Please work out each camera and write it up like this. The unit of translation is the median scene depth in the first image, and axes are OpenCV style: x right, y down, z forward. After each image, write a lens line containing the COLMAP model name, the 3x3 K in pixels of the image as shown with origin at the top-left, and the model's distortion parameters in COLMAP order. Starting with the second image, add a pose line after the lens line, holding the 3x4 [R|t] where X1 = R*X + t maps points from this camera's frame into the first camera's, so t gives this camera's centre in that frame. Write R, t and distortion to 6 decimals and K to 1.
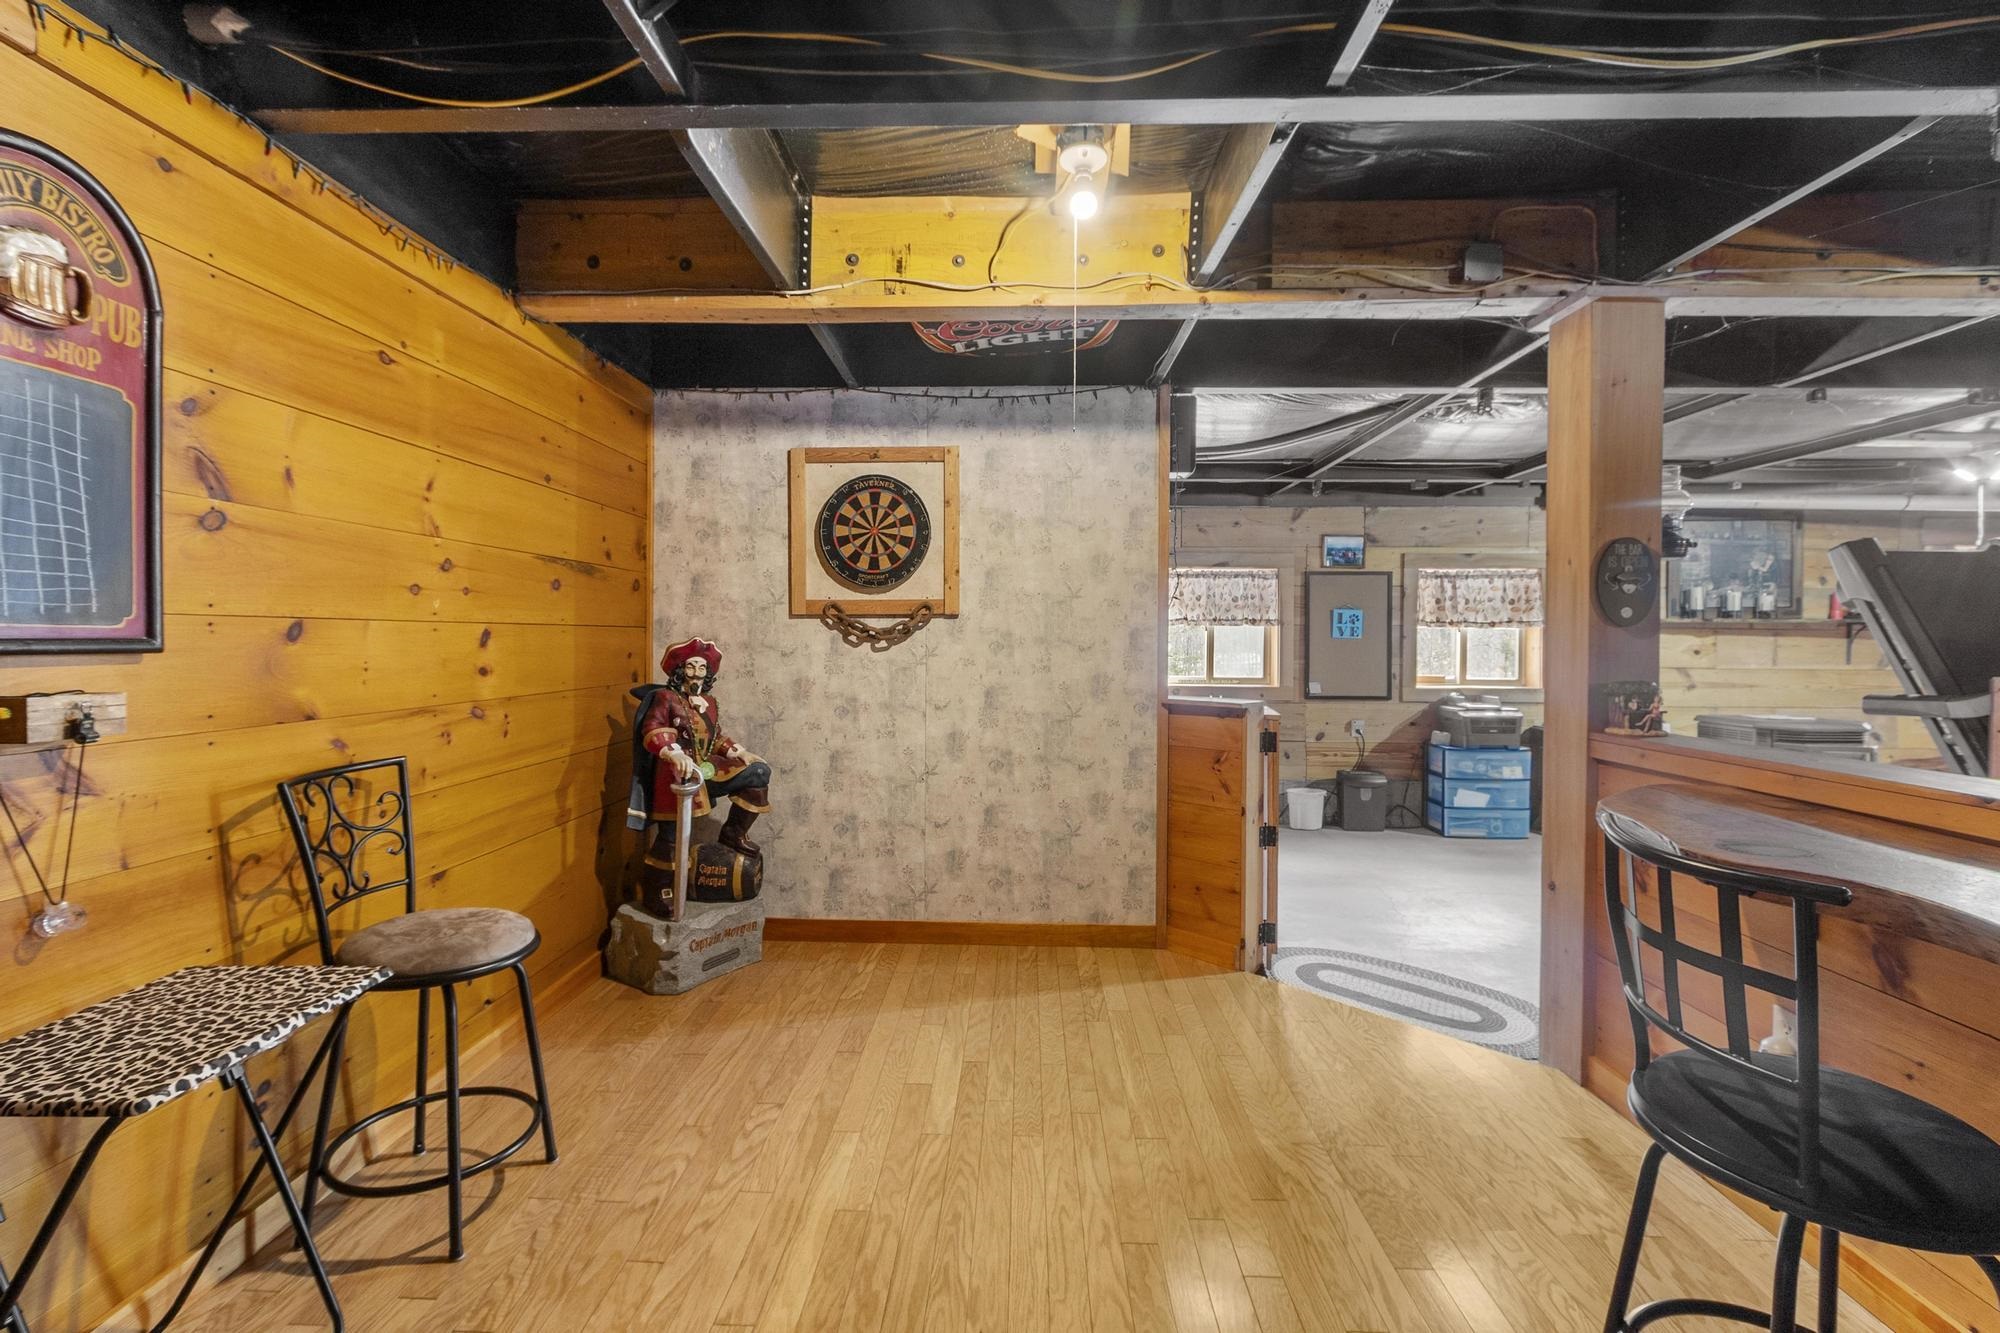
lens RADIAL K [[900.6, 0, 1000.4], [0, 900.6, 649.0], [0, 0, 1]] dist [-0.001307, -0.000036]
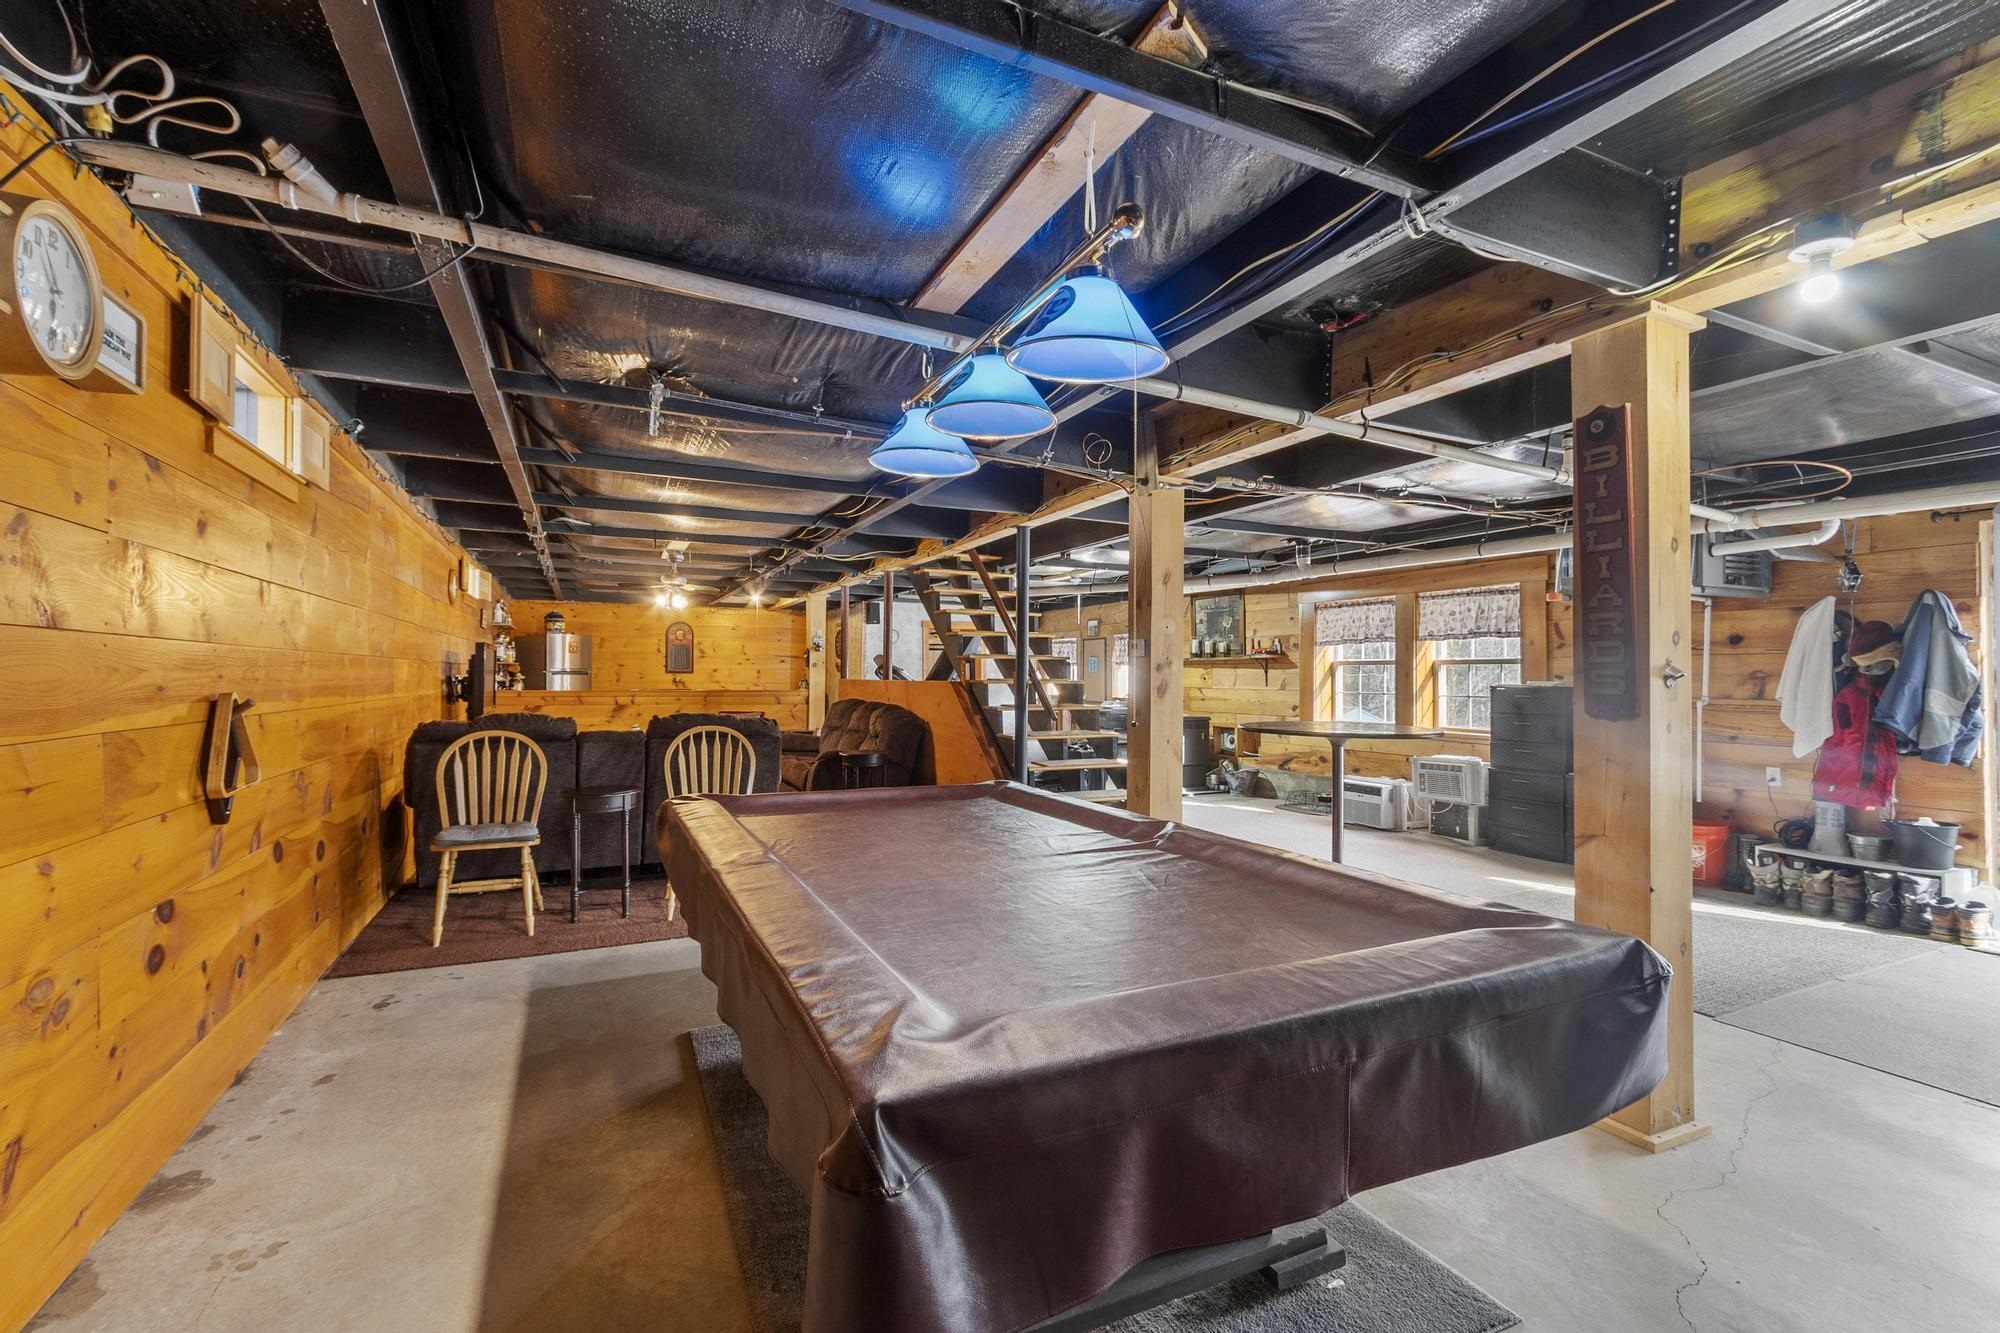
lens RADIAL K [[900.6, 0, 999.1], [0, 900.6, 670.3], [0, 0, 1]] dist [-0.001307, -0.000036]
pose [[0.450584, -0.008605, -0.892693, 7.160772], [-0.014789, 0.999744, -0.017102, 0.075521], [0.892612, 0.020908, 0.450341, -0.263632]]
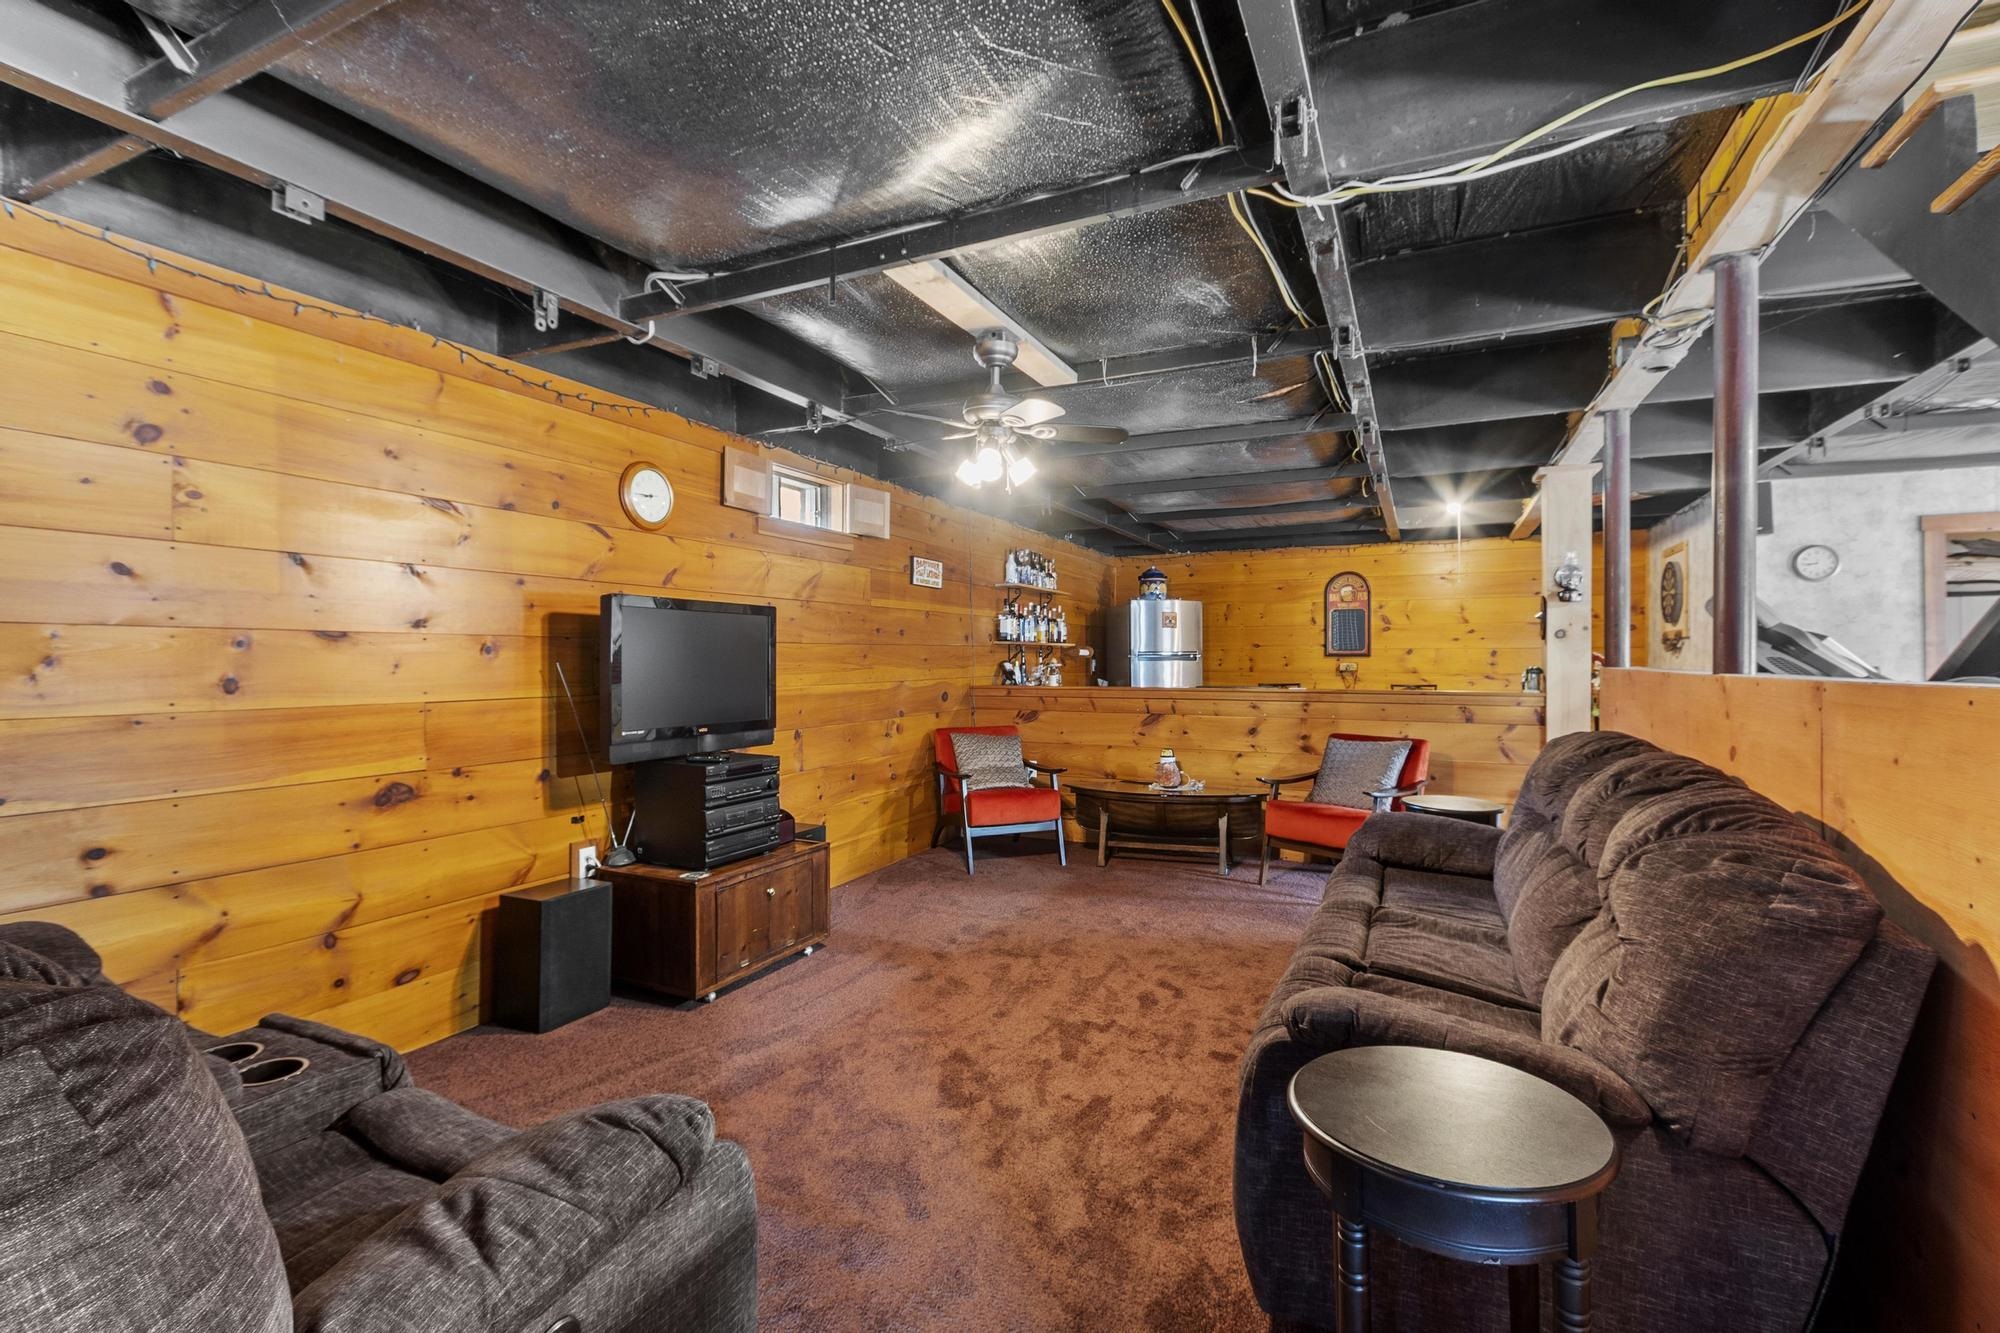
lens RADIAL K [[900.6, 0, 991.4], [0, 900.6, 660.6], [0, 0, 1]] dist [-0.001307, -0.000036]
pose [[-0.407607, -0.005839, -0.913139, 4.109481], [-0.016947, 0.999856, 0.001172, 0.052721], [0.913000, 0.015952, -0.407647, 0.963413]]
